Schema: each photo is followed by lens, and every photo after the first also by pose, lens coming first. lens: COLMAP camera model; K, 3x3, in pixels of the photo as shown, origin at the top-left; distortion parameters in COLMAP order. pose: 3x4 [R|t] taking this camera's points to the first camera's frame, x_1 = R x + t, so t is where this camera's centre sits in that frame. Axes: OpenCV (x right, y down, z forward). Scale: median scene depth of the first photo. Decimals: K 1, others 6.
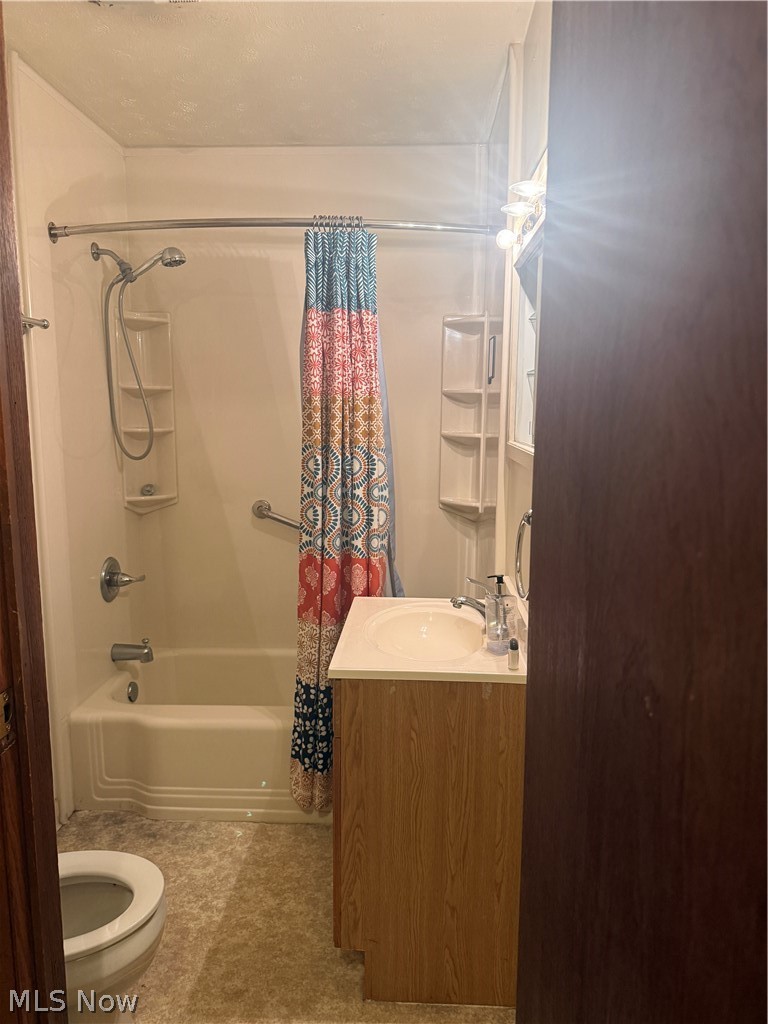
lens RADIAL K [[715.9, 0, 384.0], [0, 715.9, 512.0], [0, 0, 1]] dist [0.073273, -0.076221]
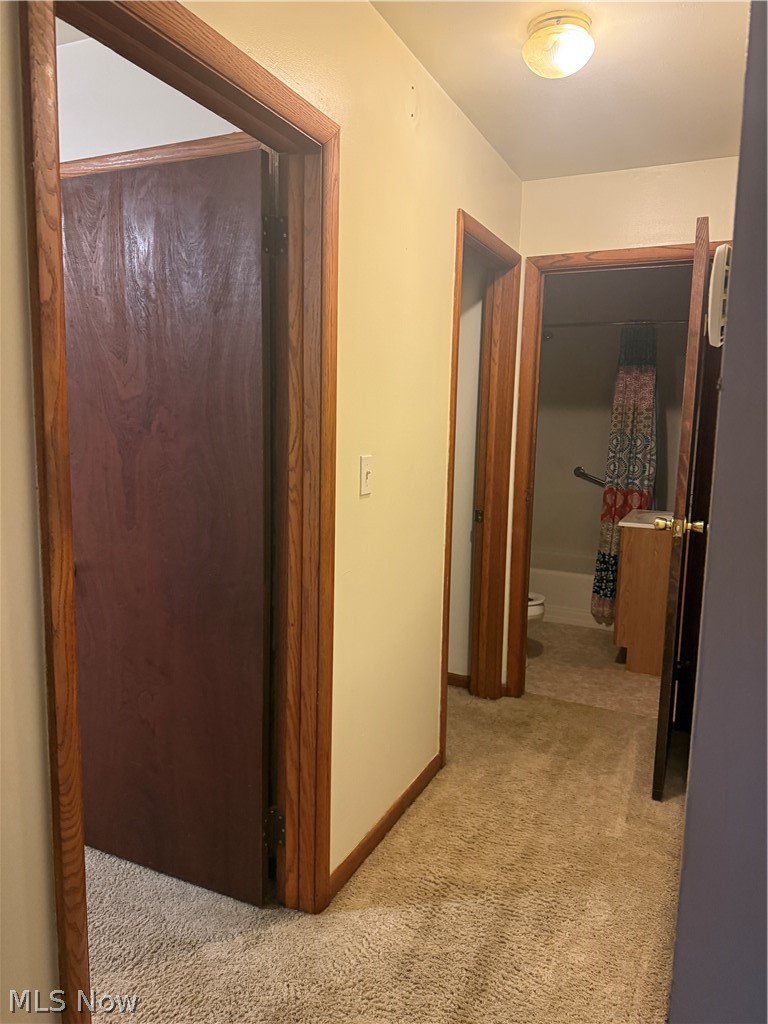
lens RADIAL K [[715.9, 0, 384.0], [0, 715.9, 512.0], [0, 0, 1]] dist [0.073273, -0.076221]
pose [[0.924755, 0.063698, -0.375195, 0.068511], [-0.070763, 0.997480, -0.005066, 0.180214], [0.373927, 0.031234, 0.926932, -1.055311]]
